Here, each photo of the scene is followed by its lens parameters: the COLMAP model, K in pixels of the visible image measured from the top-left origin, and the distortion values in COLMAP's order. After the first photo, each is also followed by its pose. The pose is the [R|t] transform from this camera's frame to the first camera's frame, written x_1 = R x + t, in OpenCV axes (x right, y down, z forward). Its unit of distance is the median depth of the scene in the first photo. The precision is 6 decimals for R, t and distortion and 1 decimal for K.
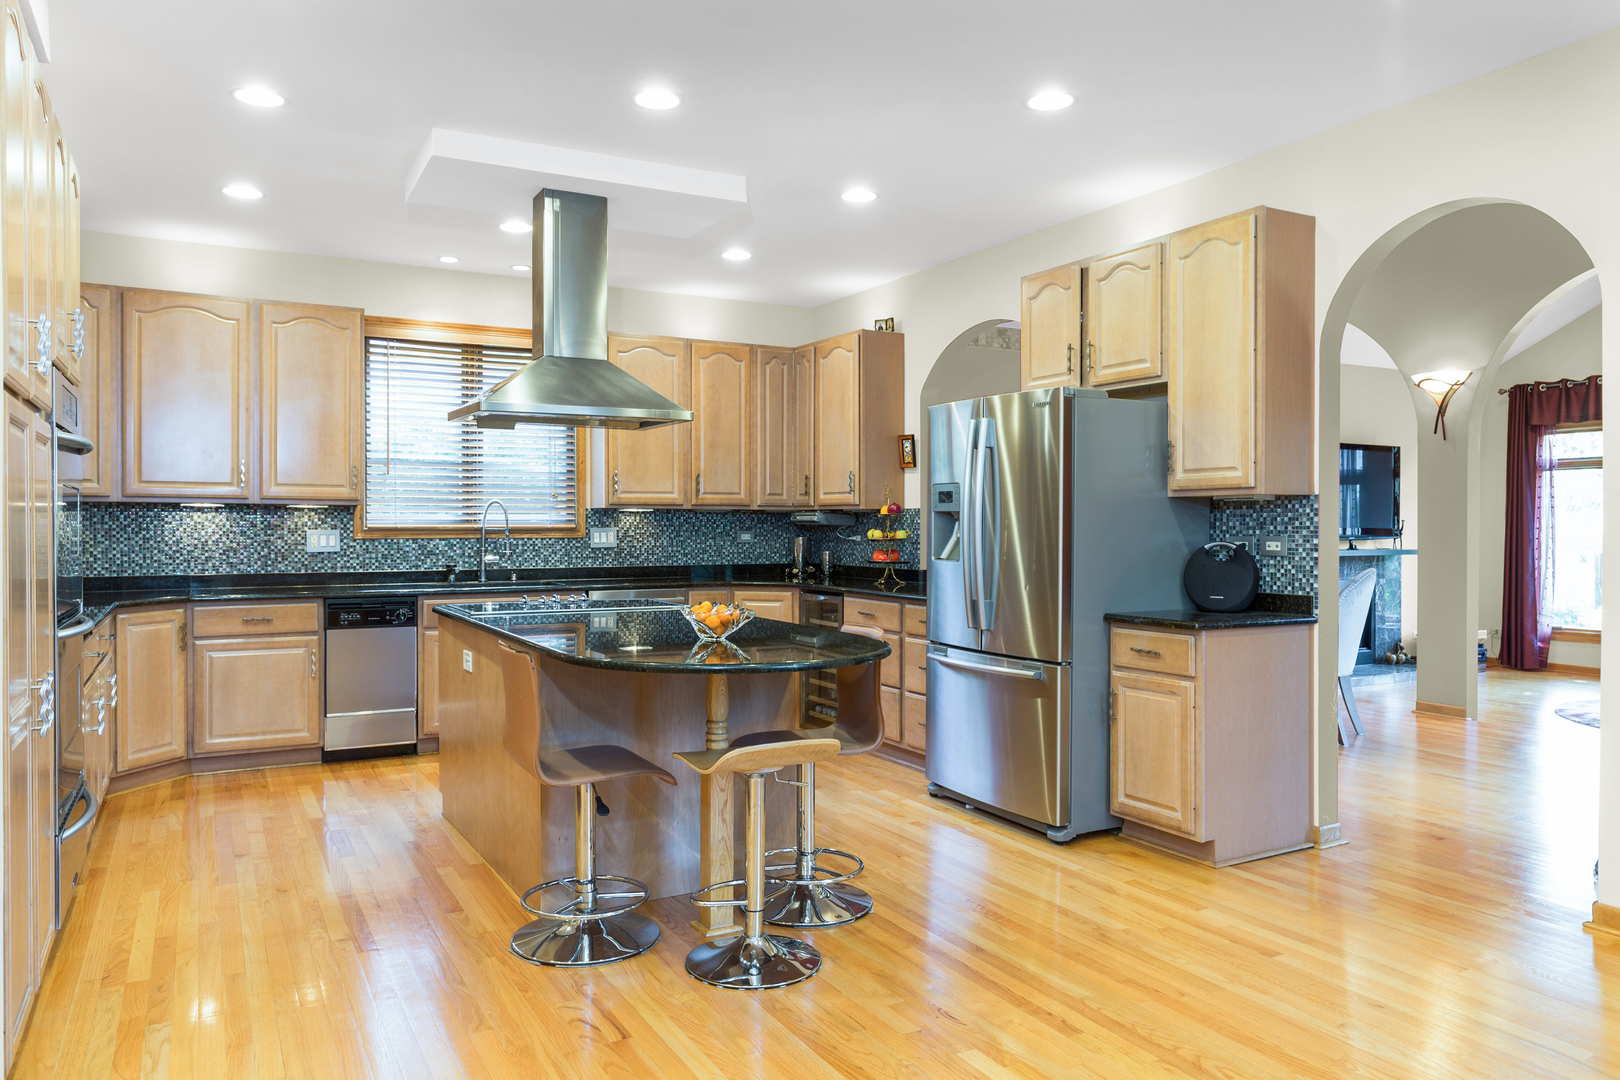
lens RADIAL K [[1113.2, 0, 811.0], [0, 1113.2, 538.1], [0, 0, 1]] dist [-0.009158, 0.002580]
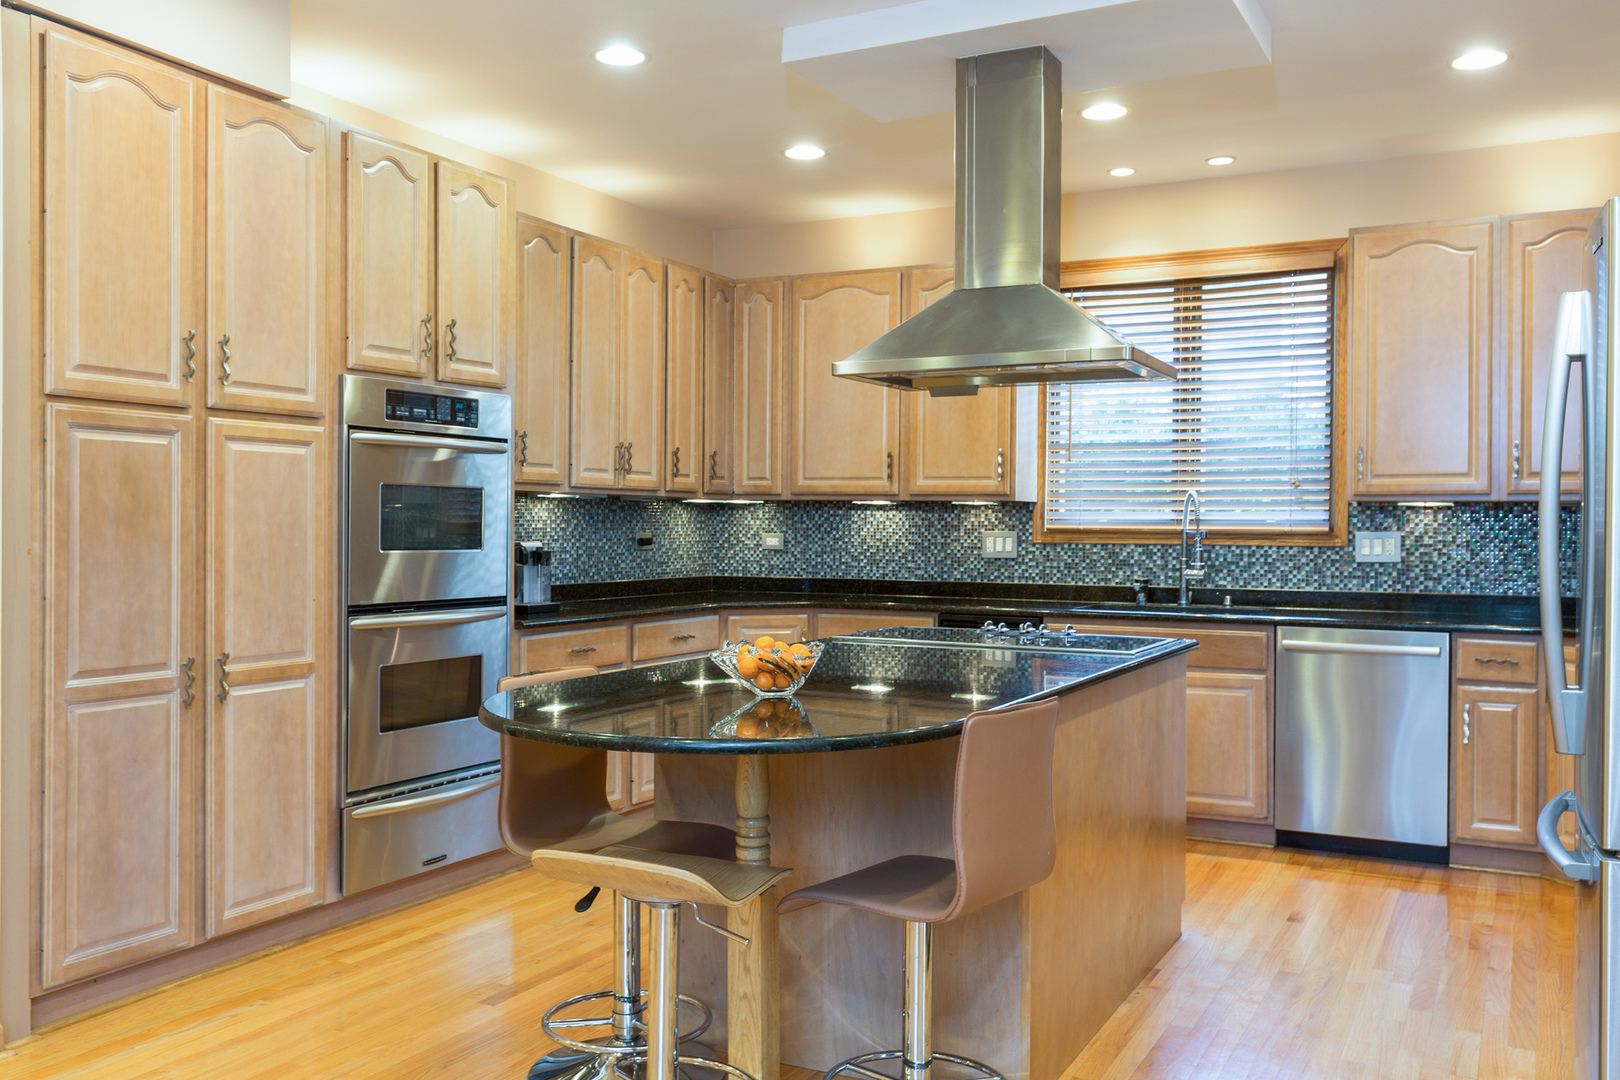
lens RADIAL K [[1393.7, 0, 809.9], [0, 1393.7, 533.9], [0, 0, 1]] dist [0.007923, 0.002235]
pose [[0.551309, 0.008993, -0.834253, 0.332052], [-0.015923, 0.999873, 0.000256, -0.003210], [0.834149, 0.013143, 0.551382, 0.297882]]
